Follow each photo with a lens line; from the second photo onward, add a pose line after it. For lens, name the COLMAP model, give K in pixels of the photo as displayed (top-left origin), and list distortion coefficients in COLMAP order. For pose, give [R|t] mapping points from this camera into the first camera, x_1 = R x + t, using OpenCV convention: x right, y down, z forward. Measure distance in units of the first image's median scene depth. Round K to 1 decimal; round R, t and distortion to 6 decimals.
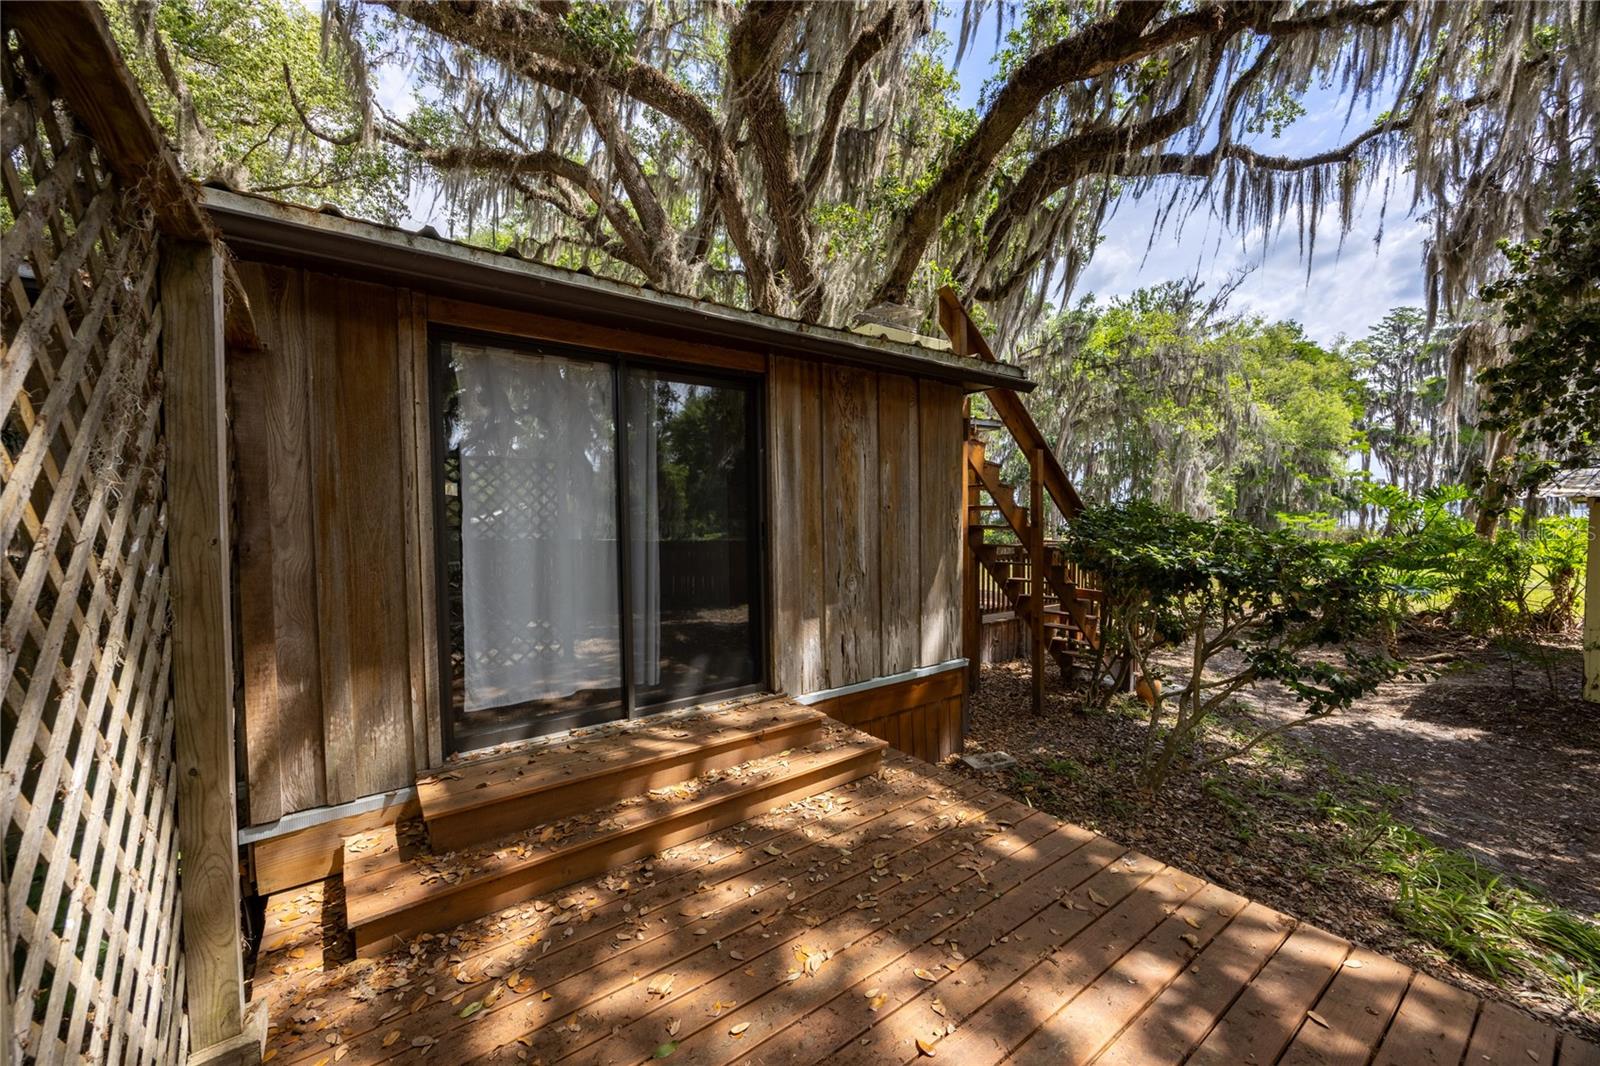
lens RADIAL K [[626.1, 0, 794.8], [0, 626.1, 532.9], [0, 0, 1]] dist [0.003723, 0.000165]
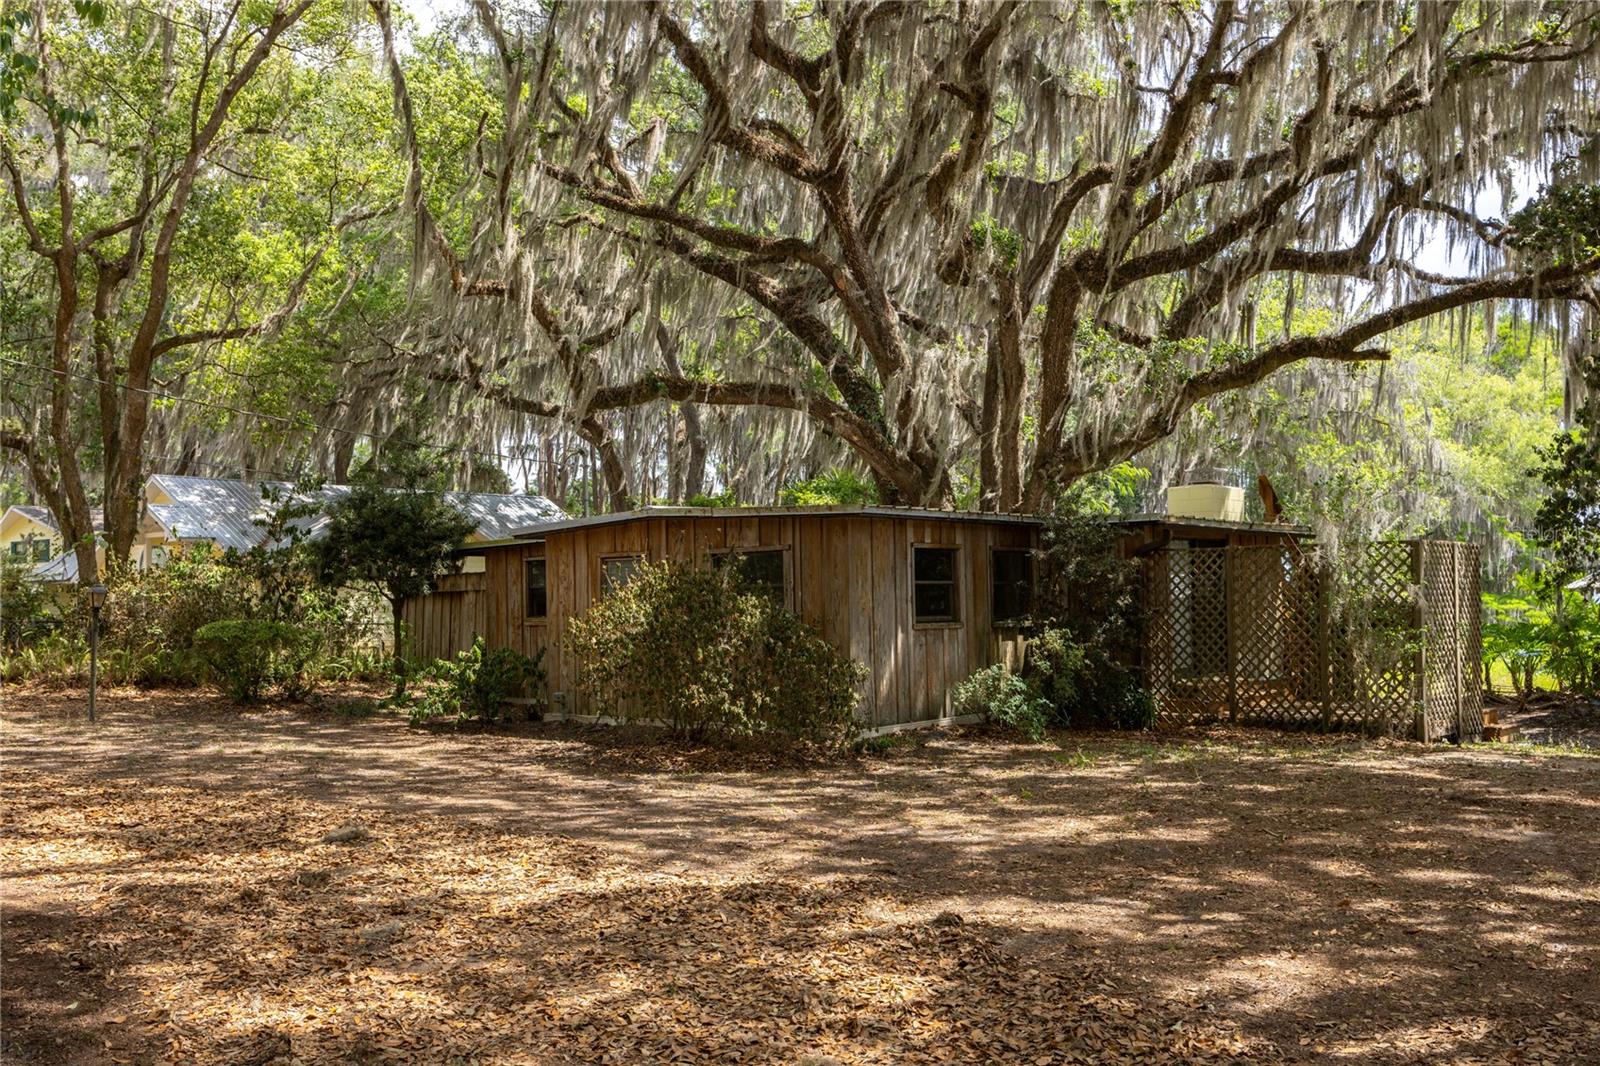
lens RADIAL K [[1570.1, 0, 804.8], [0, 1570.1, 532.1], [0, 0, 1]] dist [-0.002279, 0.000000]
pose [[0.972979, 0.008830, 0.230724, -0.355403], [0.006667, 0.997777, -0.066304, 0.007178], [-0.230796, 0.066051, 0.970758, -0.527116]]
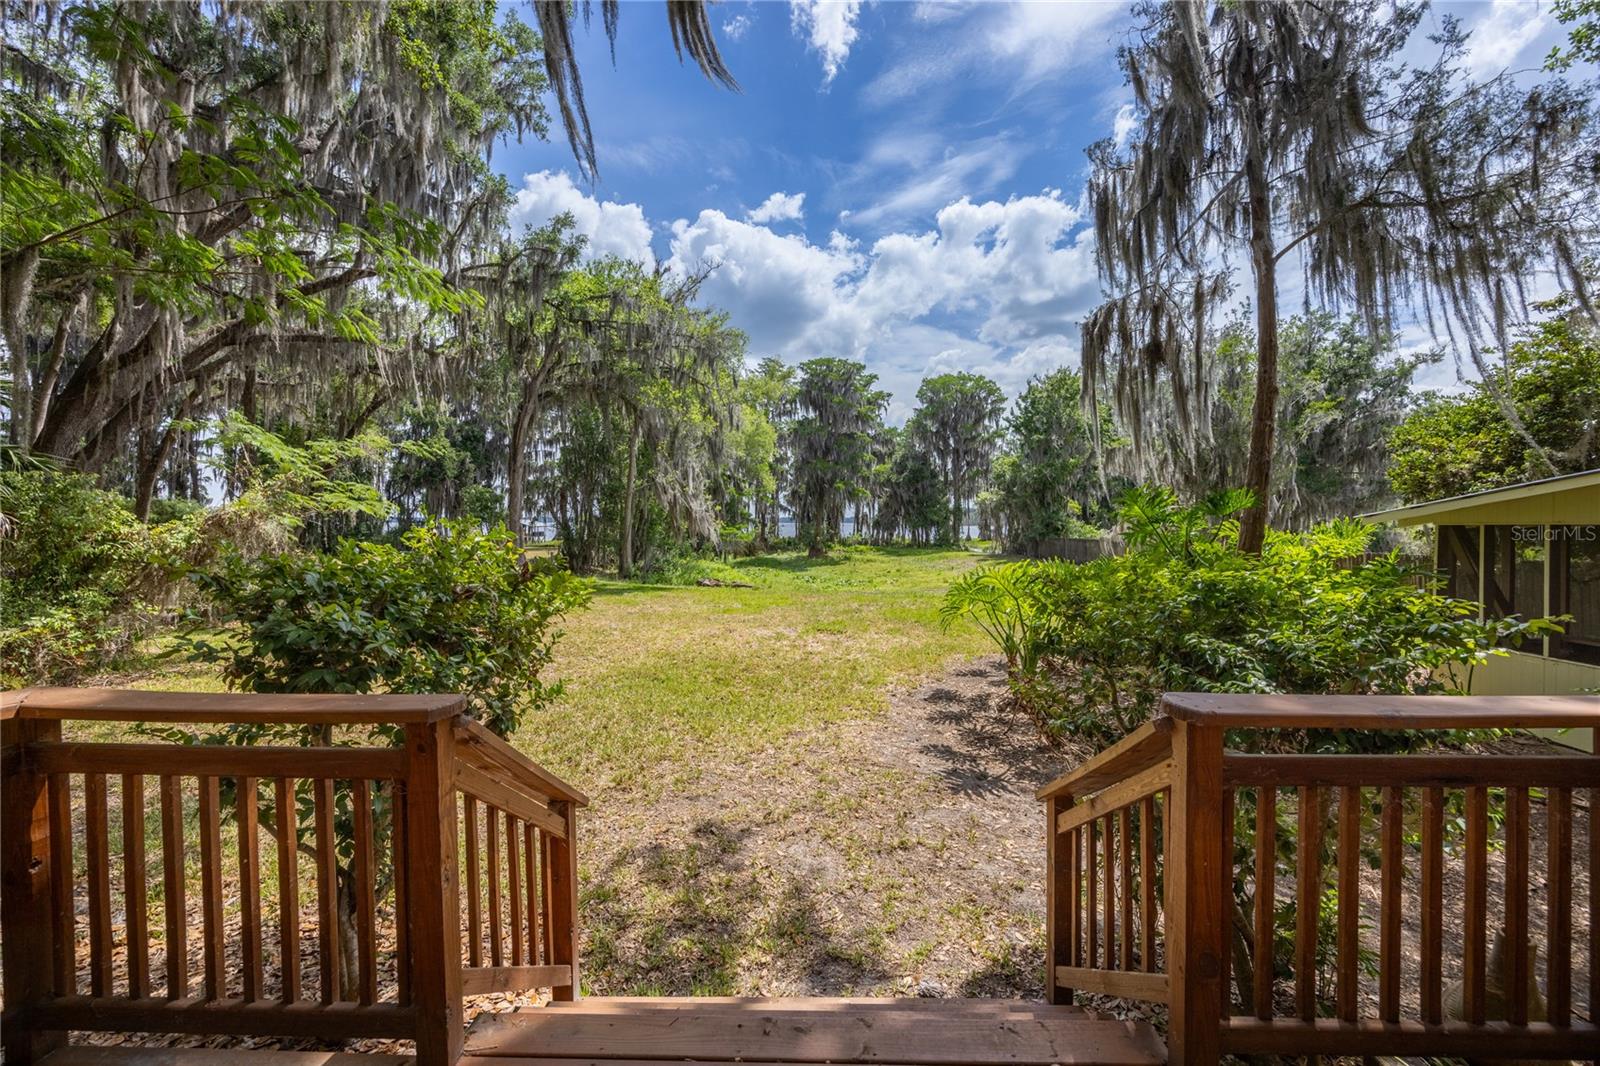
lens RADIAL K [[626.1, 0, 804.1], [0, 626.1, 533.9], [0, 0, 1]] dist [0.003723, 0.000165]
pose [[0.618332, -0.003660, 0.785909, 0.077591], [0.014420, 0.999874, -0.006688, -0.010152], [-0.785785, 0.015468, 0.618306, 0.357334]]
